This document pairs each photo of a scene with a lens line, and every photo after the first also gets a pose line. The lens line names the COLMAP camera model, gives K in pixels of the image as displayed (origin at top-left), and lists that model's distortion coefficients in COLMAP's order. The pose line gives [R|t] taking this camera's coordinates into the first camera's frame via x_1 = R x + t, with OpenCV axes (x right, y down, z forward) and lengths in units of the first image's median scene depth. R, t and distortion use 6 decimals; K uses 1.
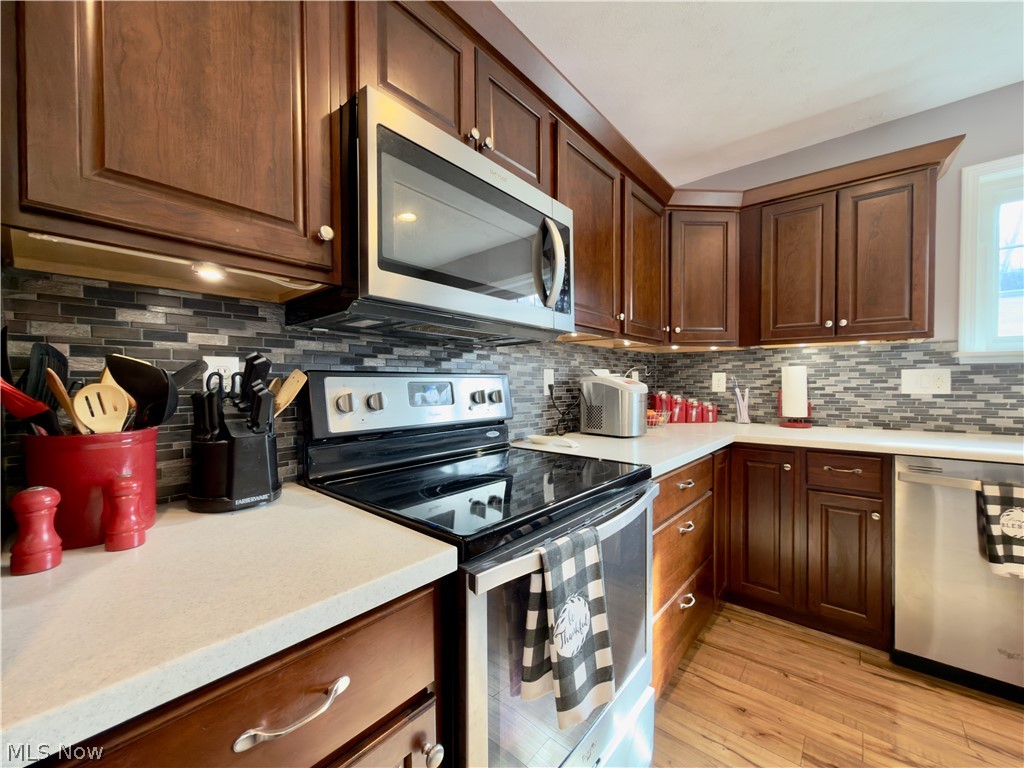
lens RADIAL K [[412.6, 0, 512.2], [0, 412.6, 386.7], [0, 0, 1]] dist [-0.000185, -0.000252]
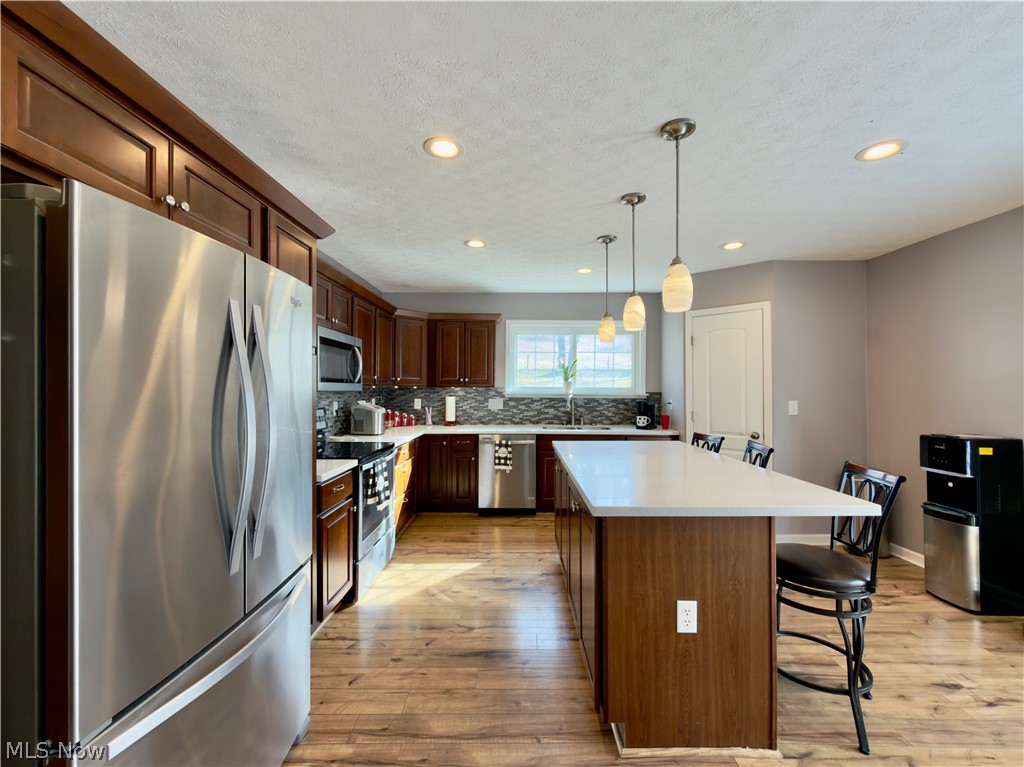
lens RADIAL K [[412.6, 0, 512.2], [0, 412.6, 386.2], [0, 0, 1]] dist [-0.000185, -0.000252]
pose [[0.771501, 0.009558, 0.636156, -0.483553], [0.000541, 0.999877, -0.015679, -0.082339], [-0.636228, 0.012441, 0.771401, -0.965534]]
